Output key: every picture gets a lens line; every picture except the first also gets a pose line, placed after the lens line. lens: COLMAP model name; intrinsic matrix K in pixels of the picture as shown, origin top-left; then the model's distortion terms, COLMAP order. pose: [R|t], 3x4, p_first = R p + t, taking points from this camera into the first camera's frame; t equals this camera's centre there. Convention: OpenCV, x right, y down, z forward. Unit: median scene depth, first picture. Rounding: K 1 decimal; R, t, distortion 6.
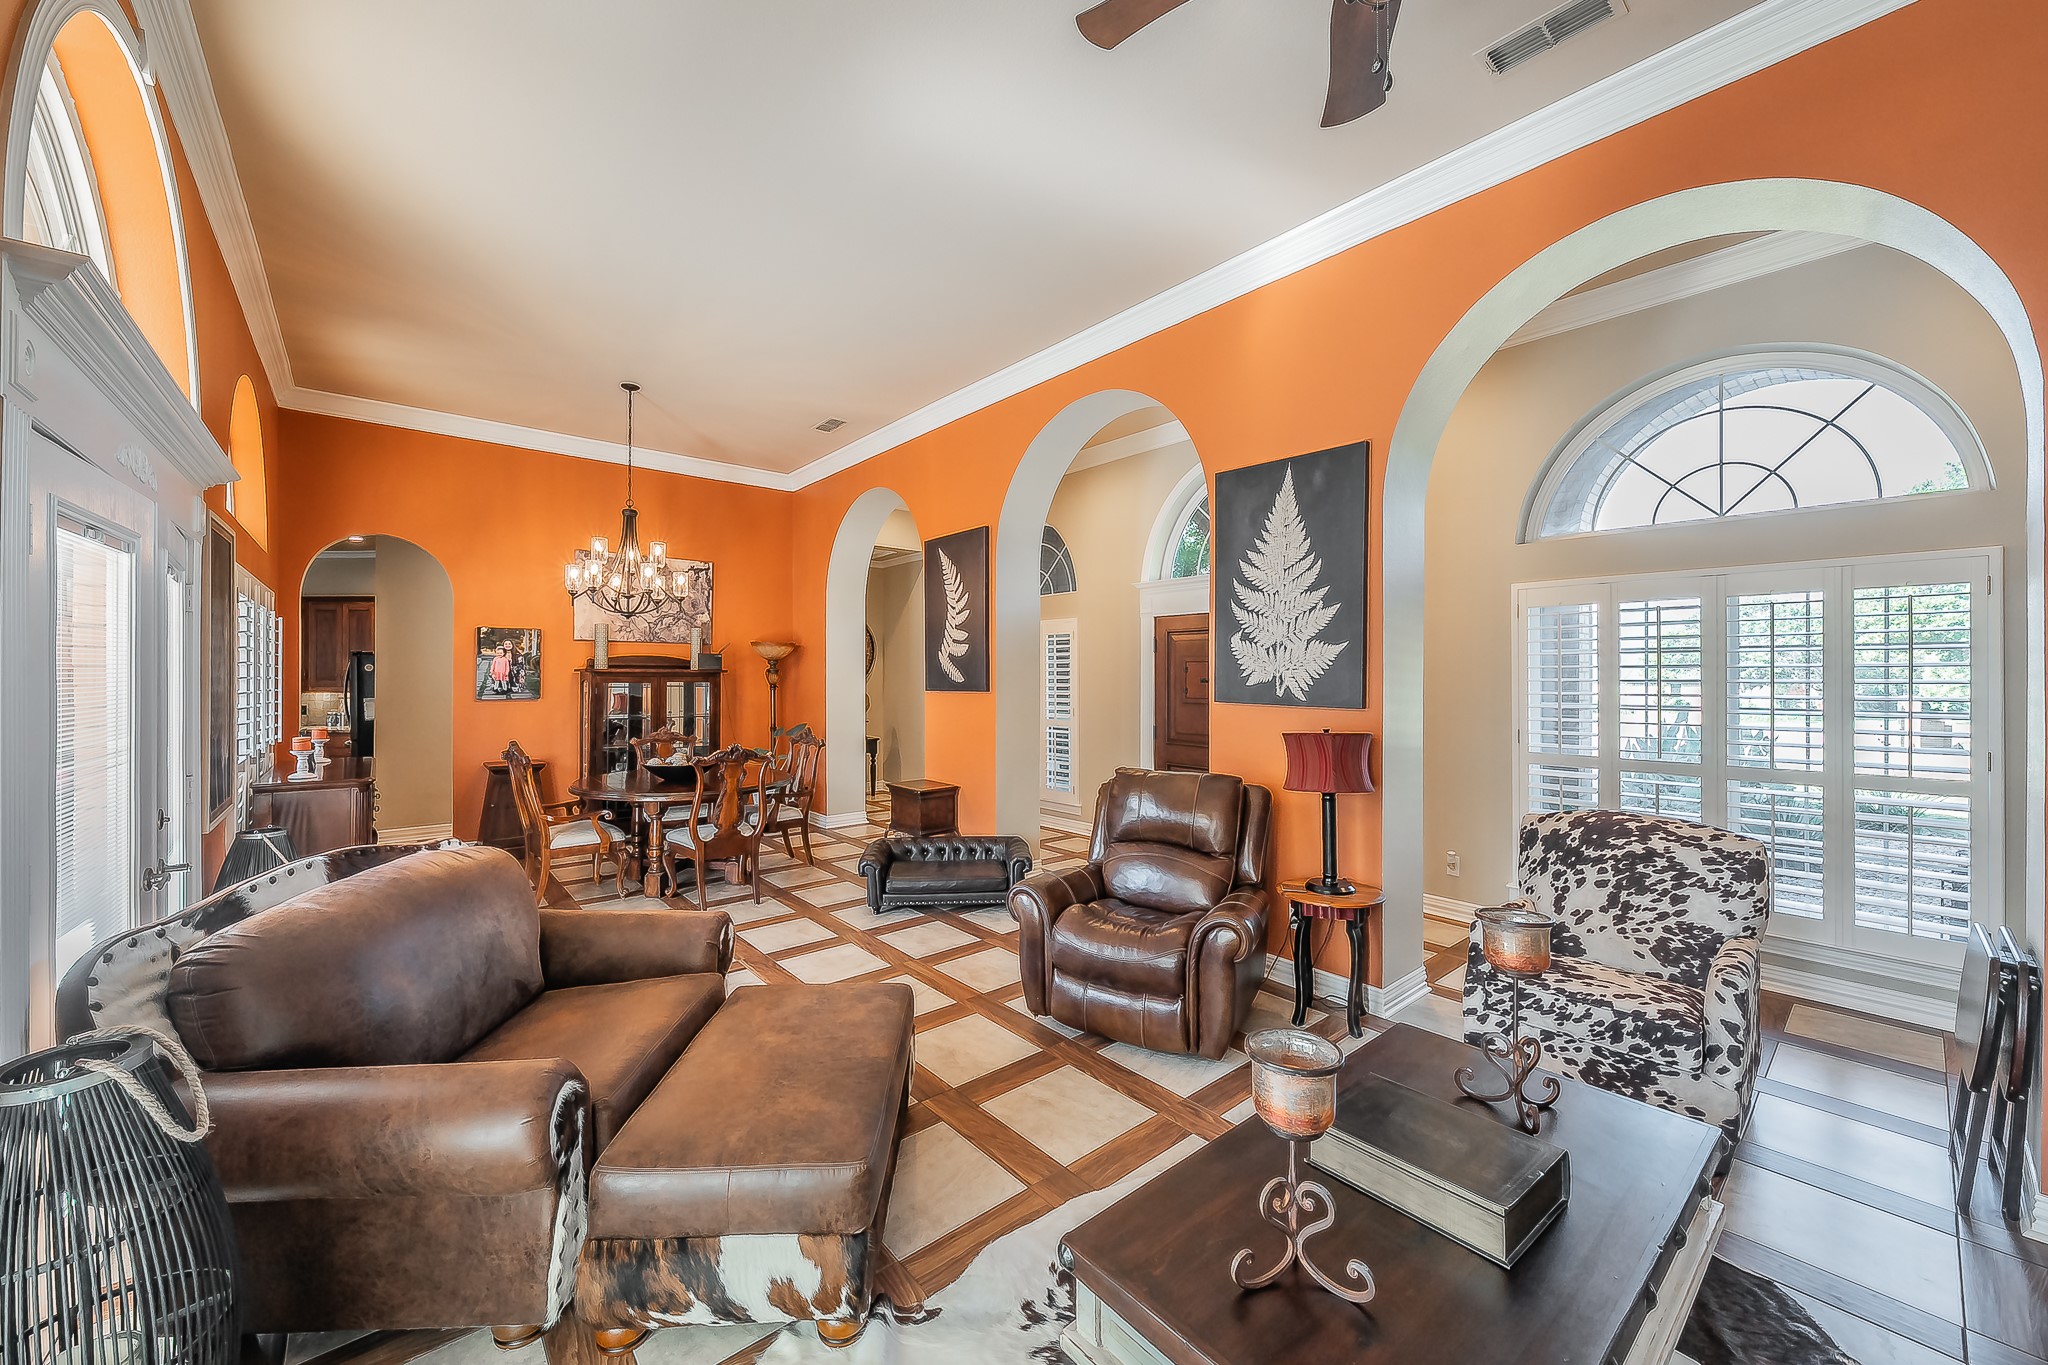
lens RADIAL K [[761.9, 0, 1024.0], [0, 761.9, 682.5], [0, 0, 1]] dist [-0.000372, 0.000155]
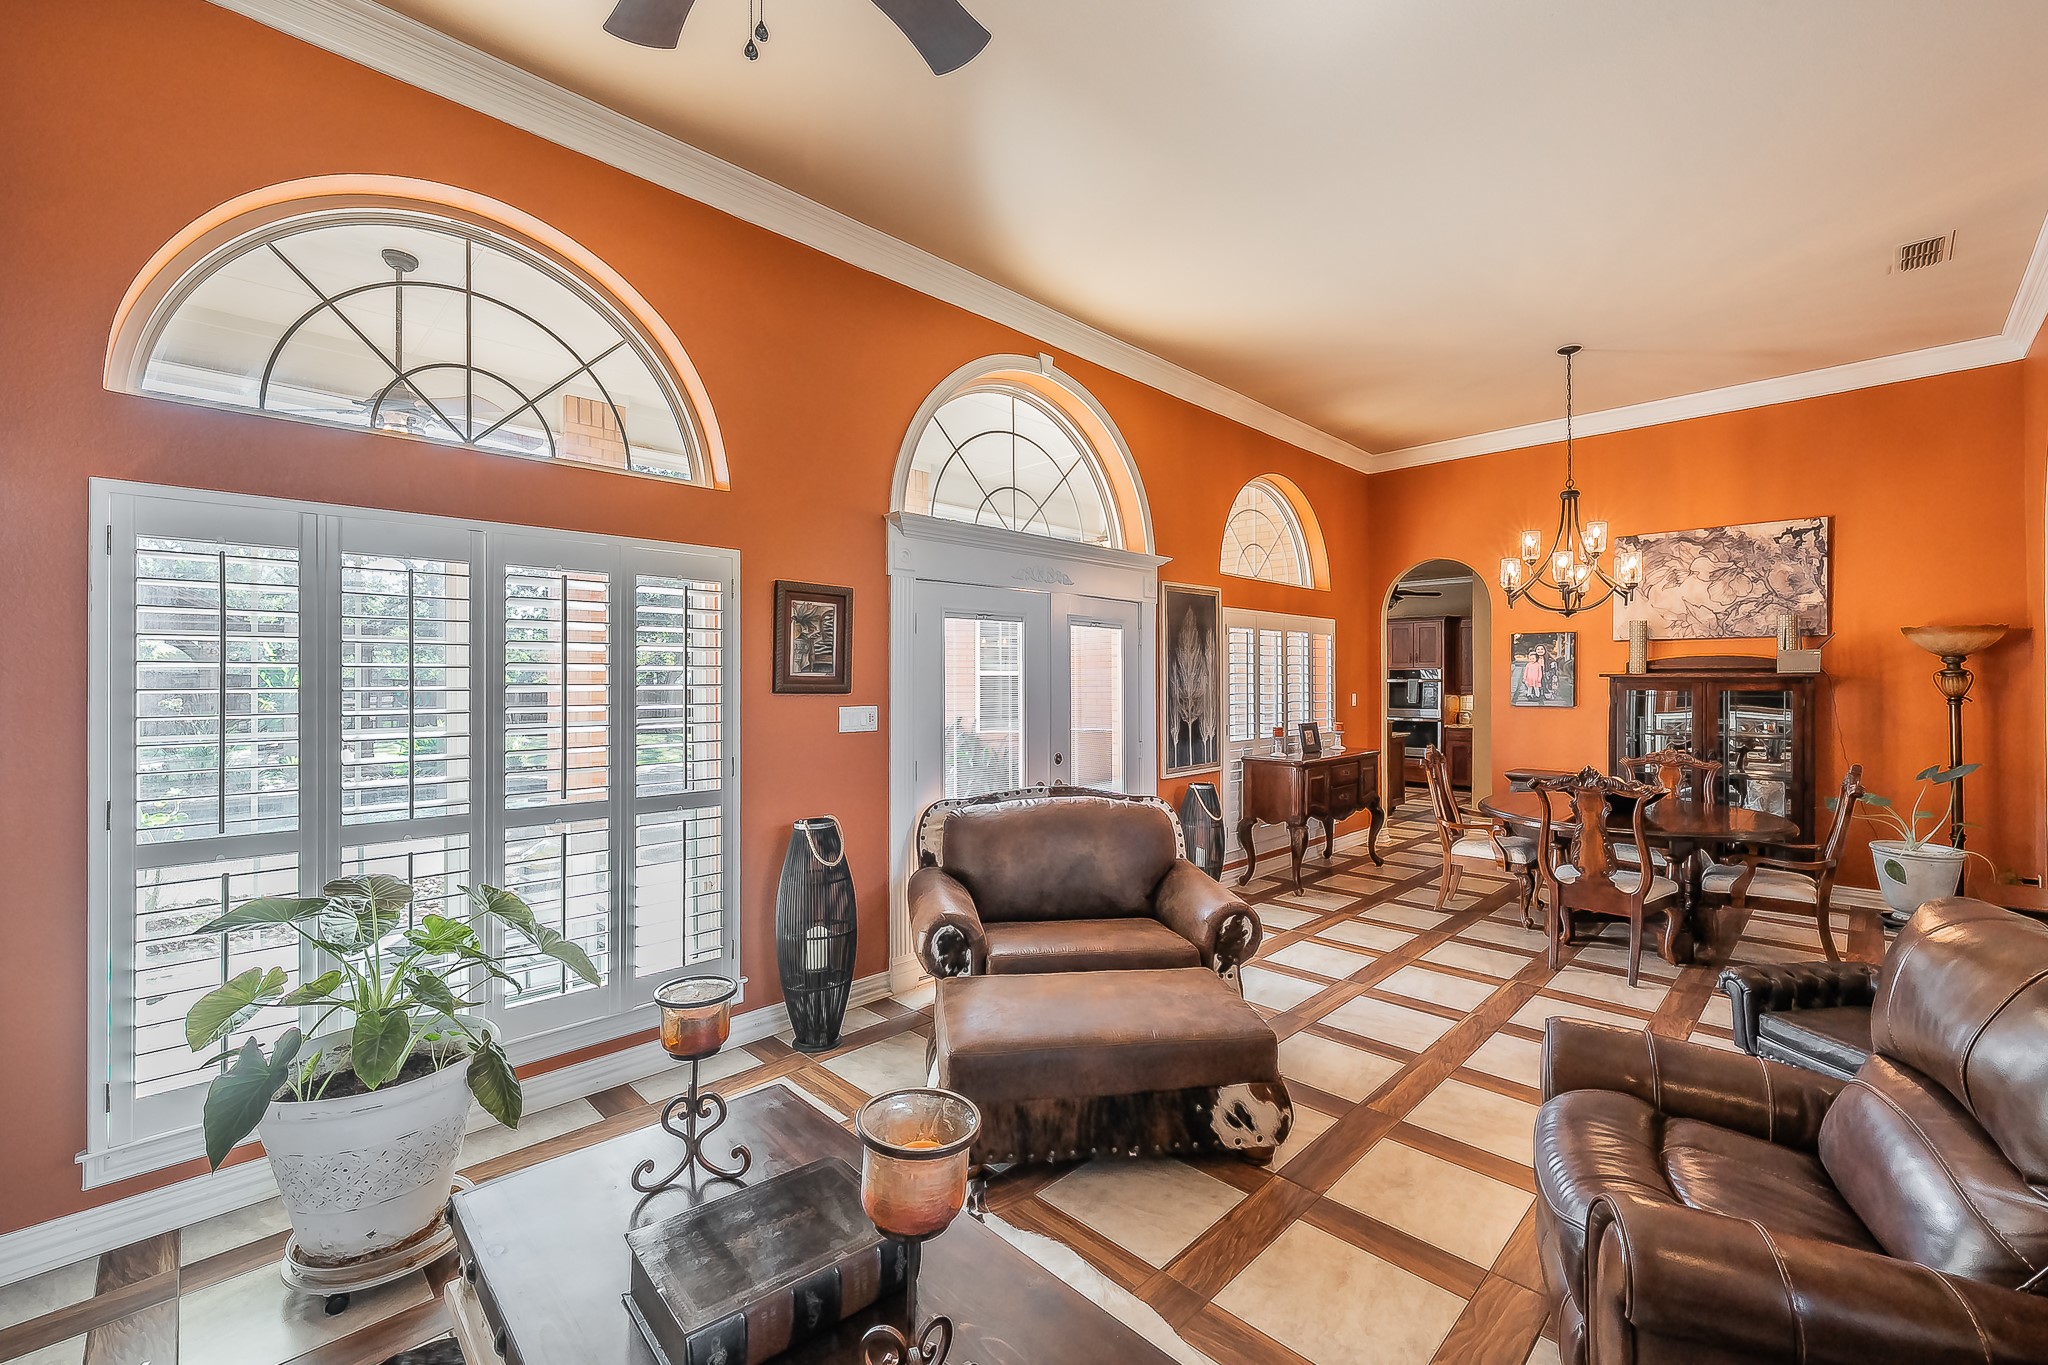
lens RADIAL K [[834.2, 0, 1024.0], [0, 834.2, 682.5], [0, 0, 1]] dist [-0.021210, 0.000003]
pose [[0.070103, -0.001185, -0.997539, 0.367533], [-0.008030, 0.999966, -0.001752, -0.001299], [0.997507, 0.008133, 0.070091, 0.305663]]
